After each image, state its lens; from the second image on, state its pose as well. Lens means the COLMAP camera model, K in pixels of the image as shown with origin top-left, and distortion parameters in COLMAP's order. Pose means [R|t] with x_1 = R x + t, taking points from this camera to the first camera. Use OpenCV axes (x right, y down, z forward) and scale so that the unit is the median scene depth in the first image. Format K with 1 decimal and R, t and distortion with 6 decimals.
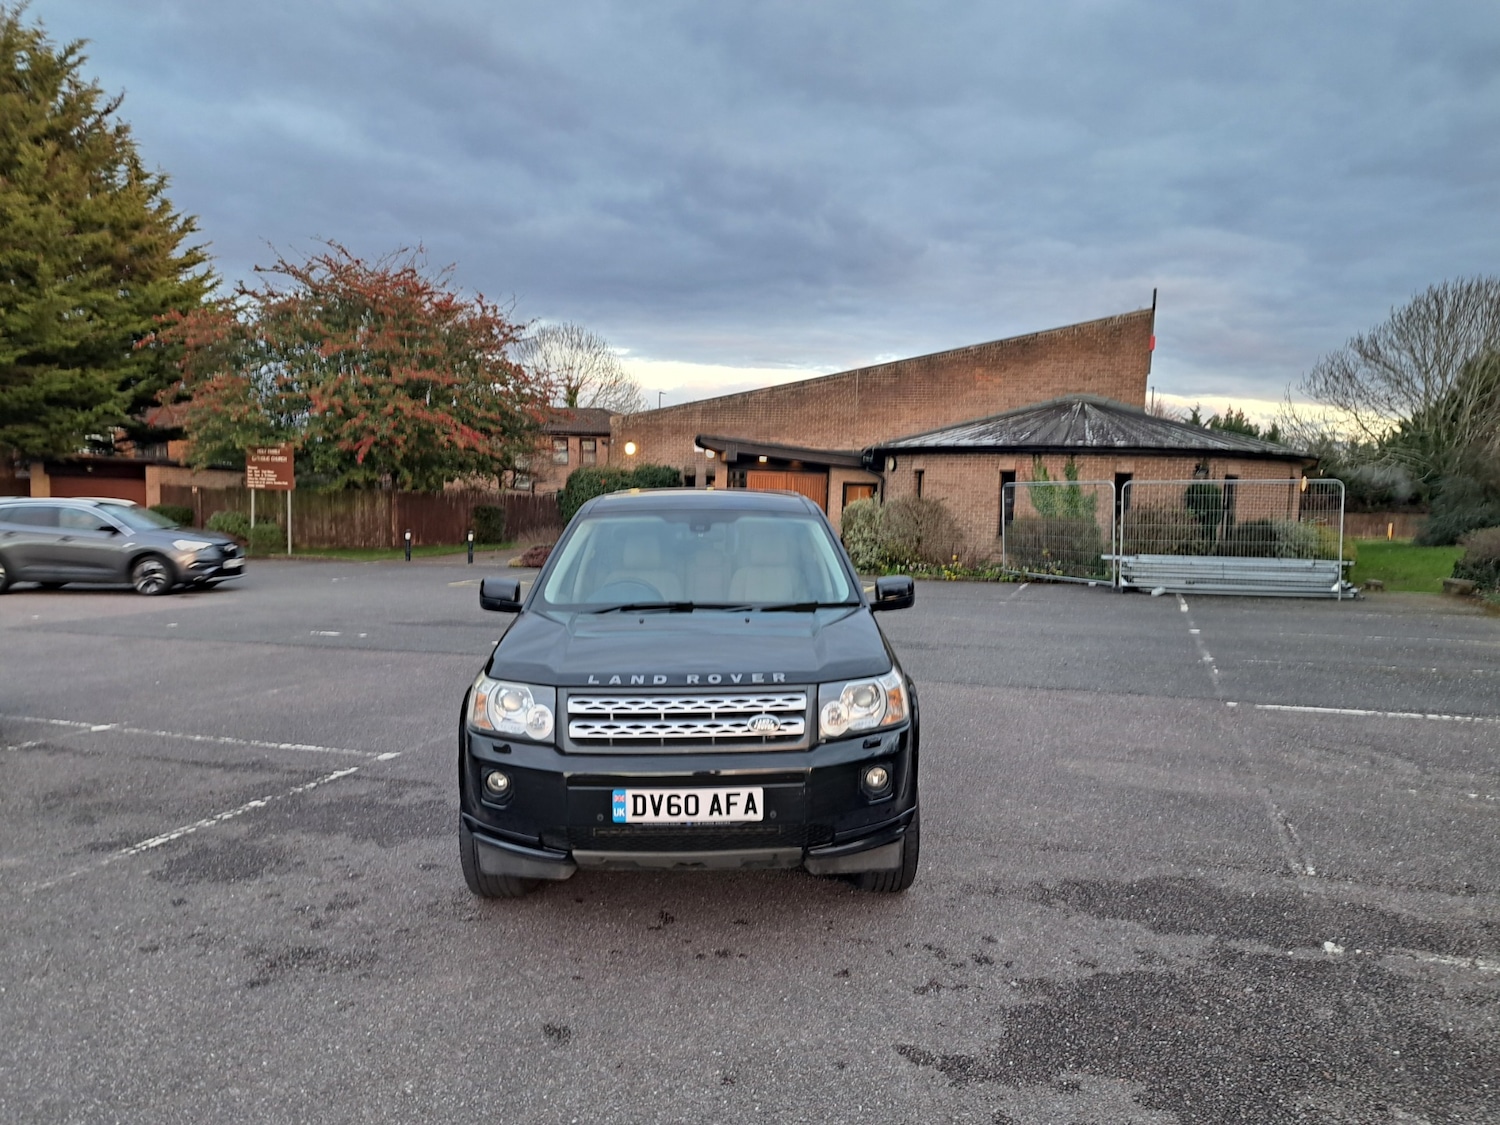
lens RADIAL K [[1065.9, 0, 768.2], [0, 1065.9, 585.8], [0, 0, 1]] dist [0.086792, -0.096262]
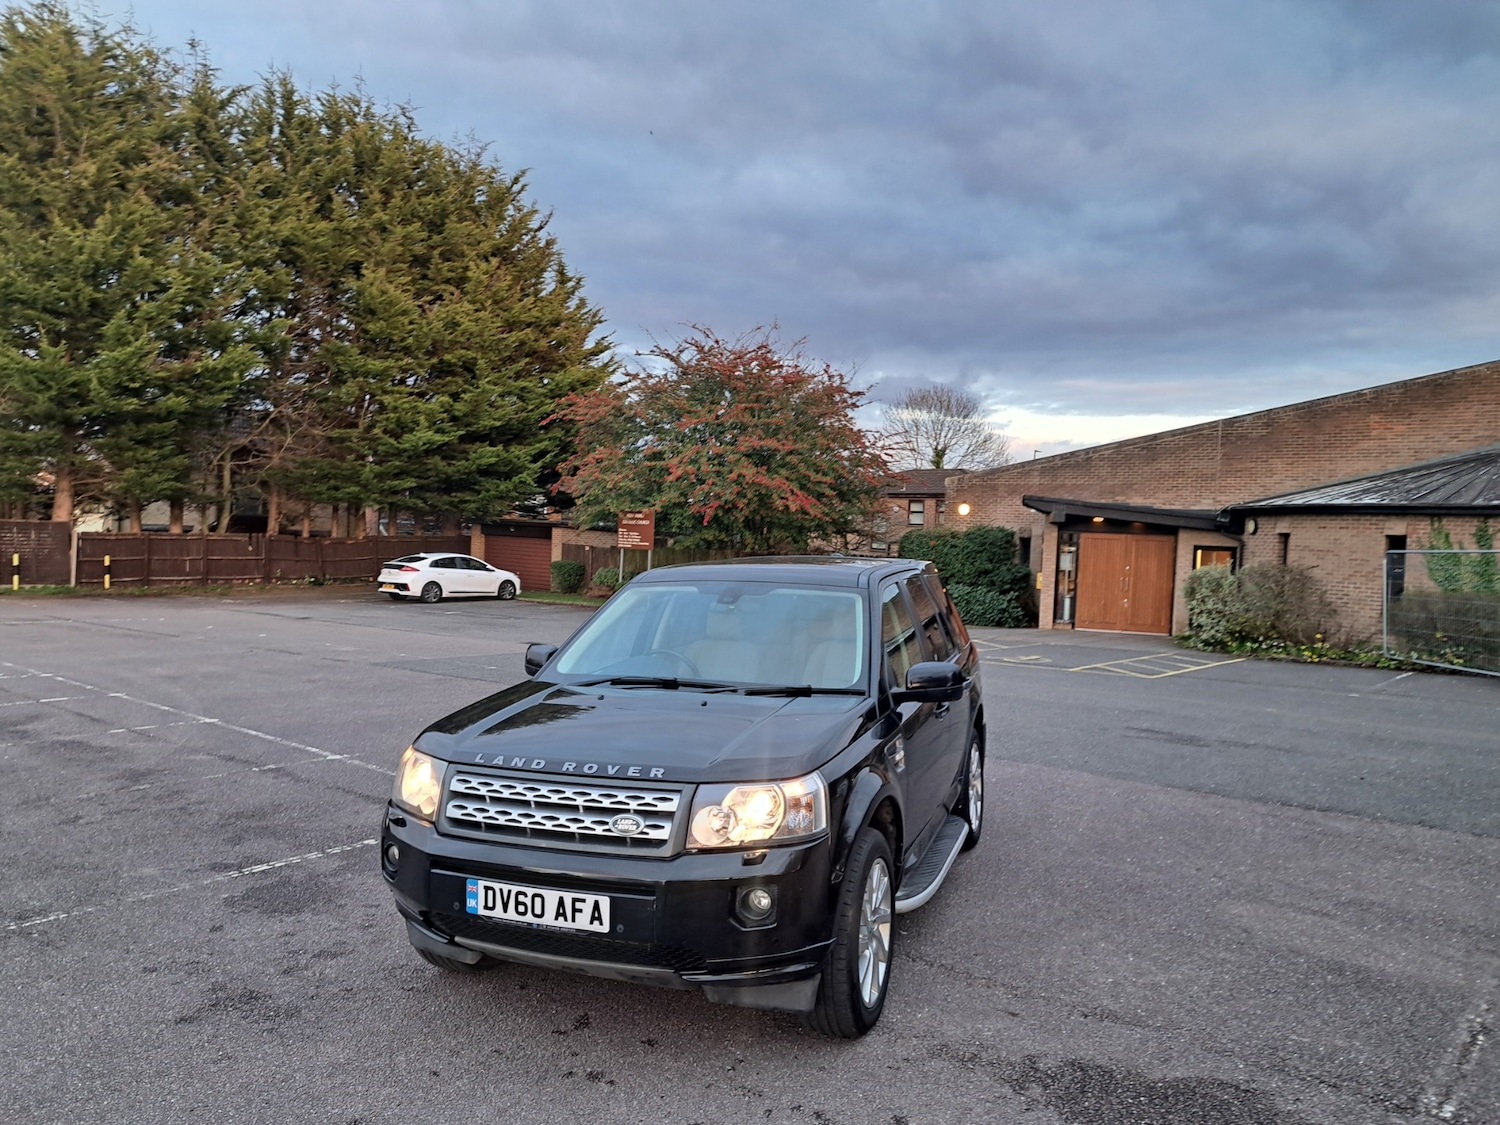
lens RADIAL K [[1063.0, 0, 742.6], [0, 1063.0, 587.6], [0, 0, 1]] dist [0.090449, -0.101651]
pose [[0.927871, 0.025570, -0.372024, 0.064397], [-0.045518, 0.997952, -0.044937, -0.005288], [0.370113, 0.058630, 0.927135, 0.028736]]
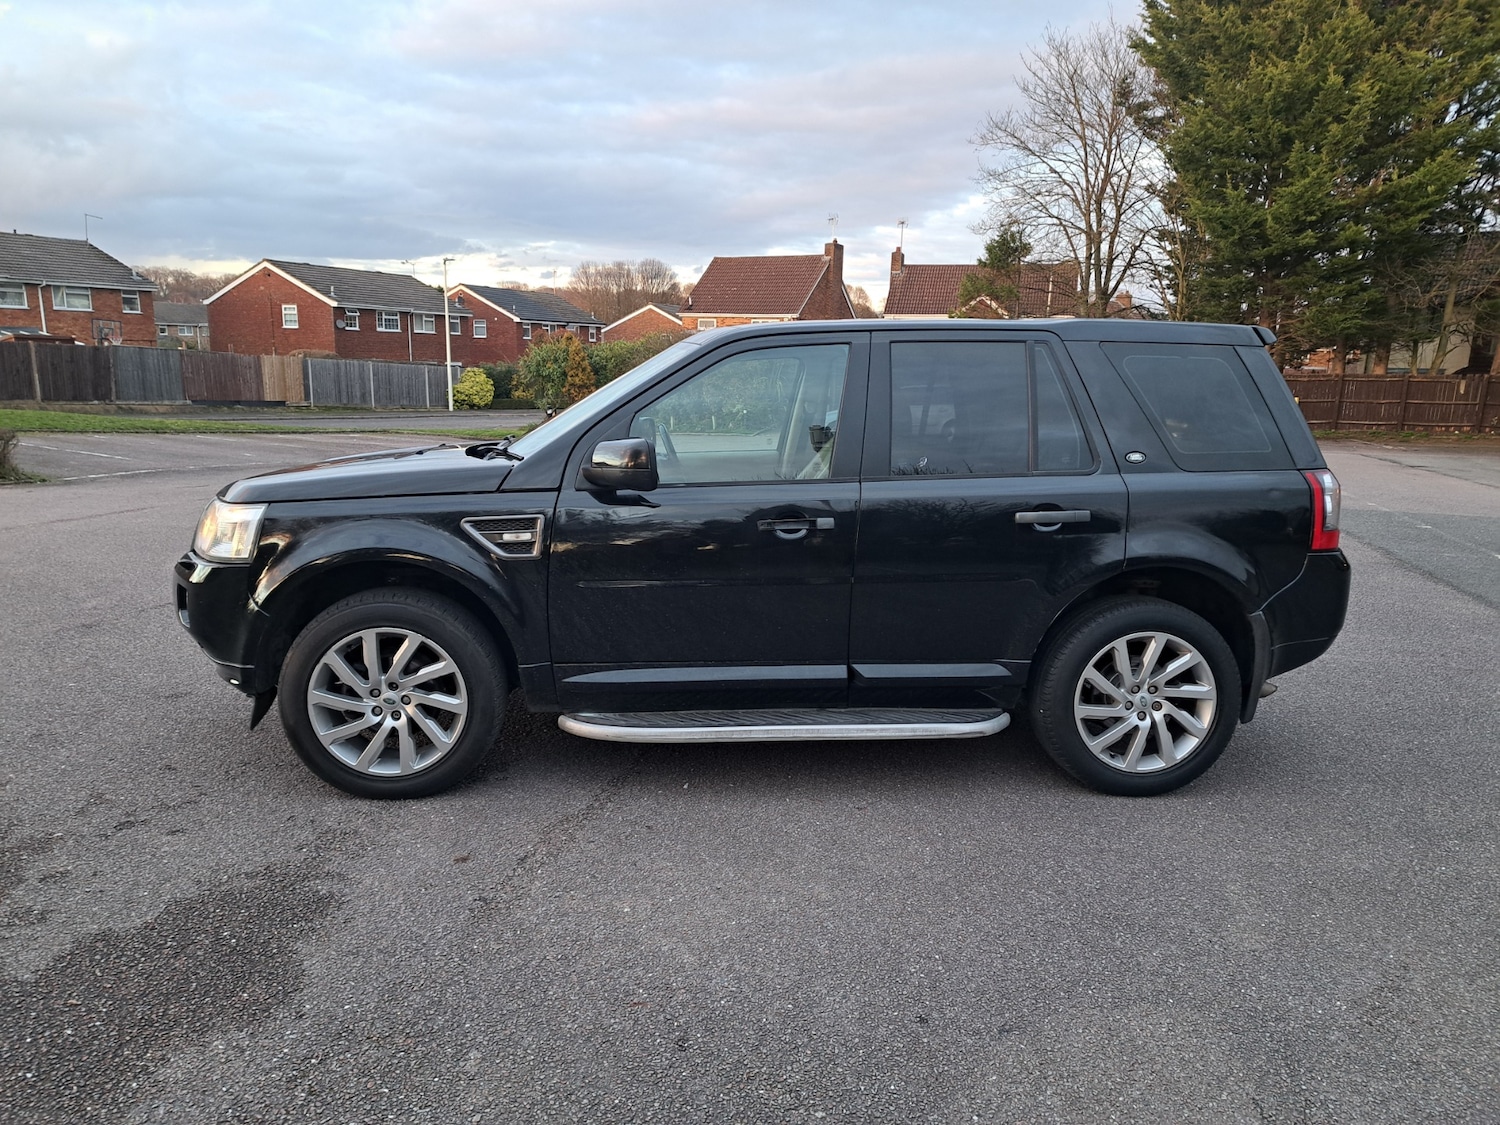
lens RADIAL K [[1060.6, 0, 738.9], [0, 1060.6, 562.2], [0, 0, 1]] dist [0.086834, -0.089061]
pose [[0.050143, 0.164446, -0.985111, 0.167728], [-0.104396, 0.981811, 0.158582, -0.008824], [0.993271, 0.094890, 0.066399, 0.224144]]
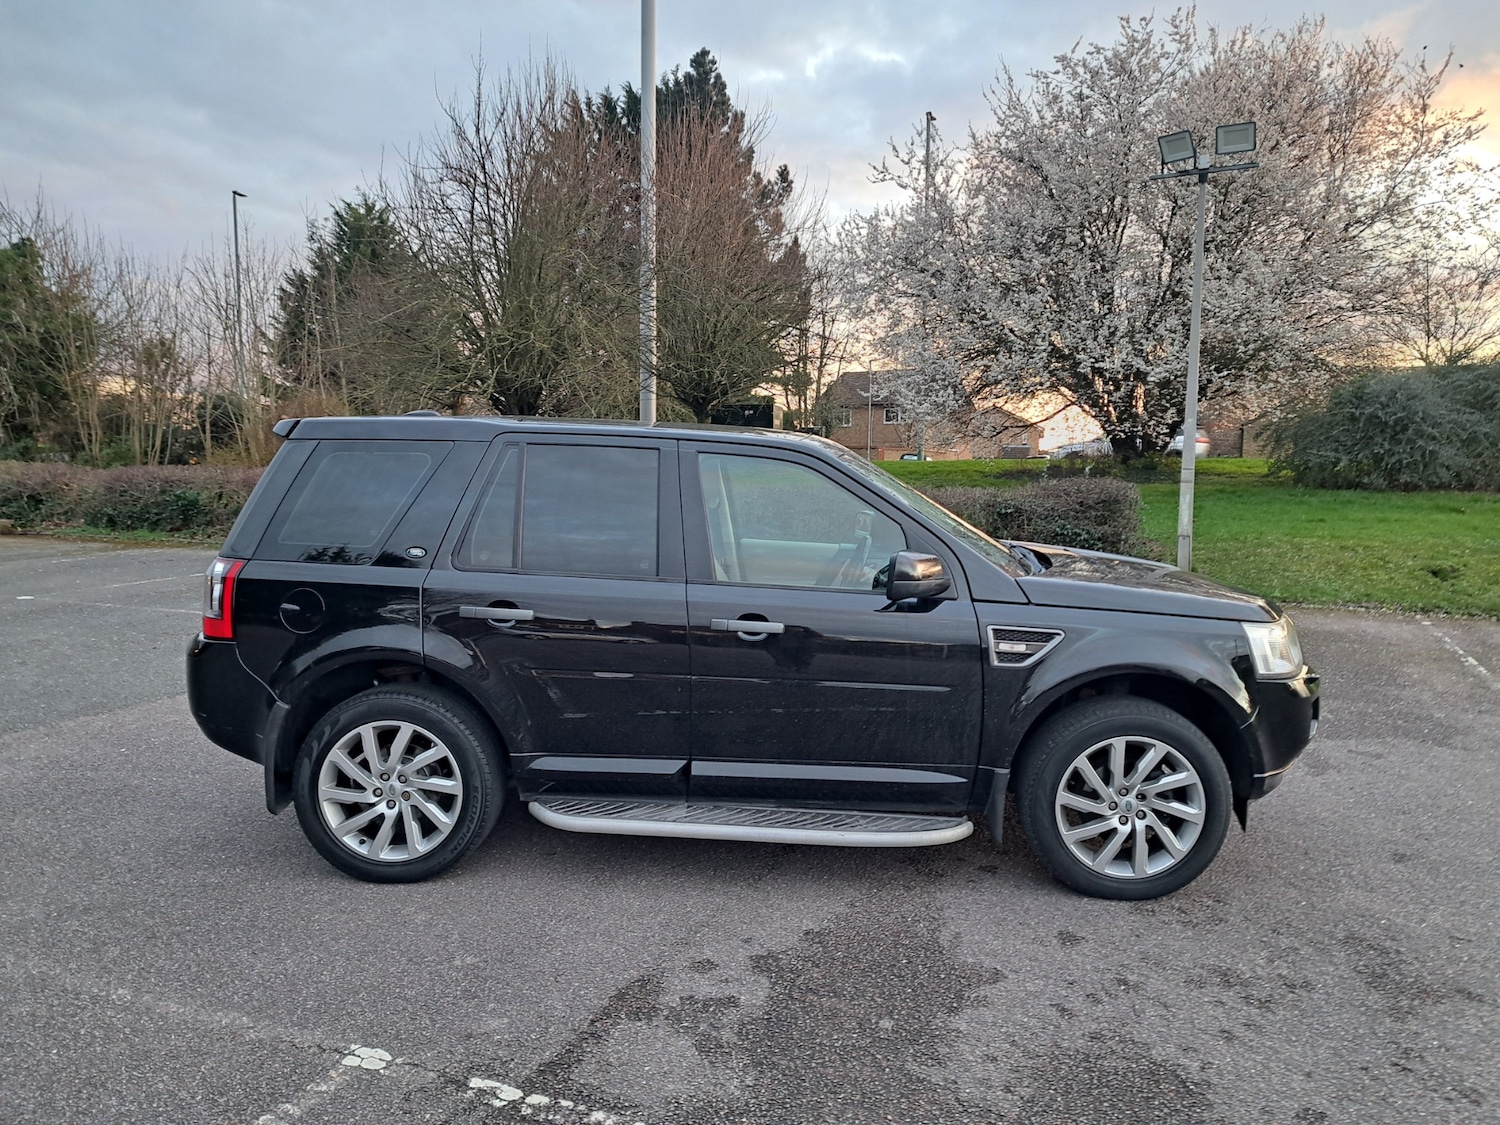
lens RADIAL K [[1065.7, 0, 772.9], [0, 1065.7, 559.2], [0, 0, 1]] dist [0.080294, -0.079134]
pose [[0.066354, -0.110401, 0.991670, -0.203709], [0.073015, 0.991733, 0.105522, -0.017492], [-0.995121, 0.065405, 0.073866, 0.223397]]
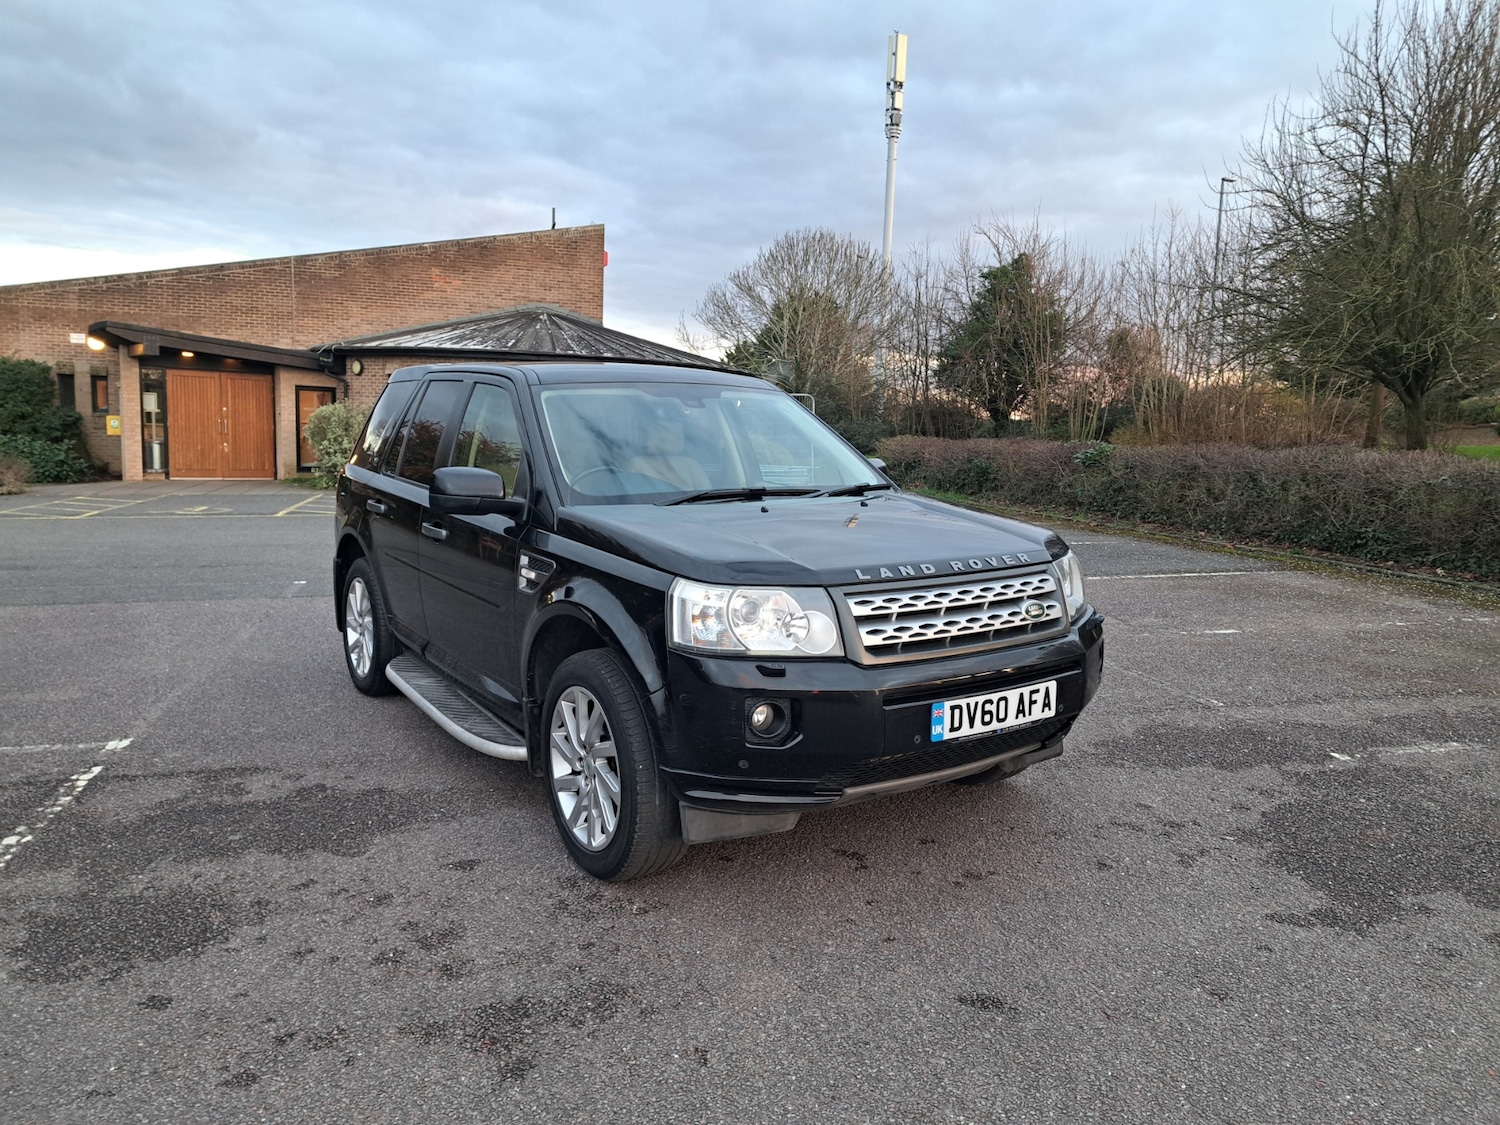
lens RADIAL K [[1062.0, 0, 750.0], [0, 1062.0, 557.3], [0, 0, 1]] dist [0.076944, -0.078169]
pose [[0.845467, -0.063966, 0.530183, -0.102974], [0.037349, 0.997452, 0.060781, 0.003621], [-0.532720, -0.031586, 0.845702, 0.058427]]
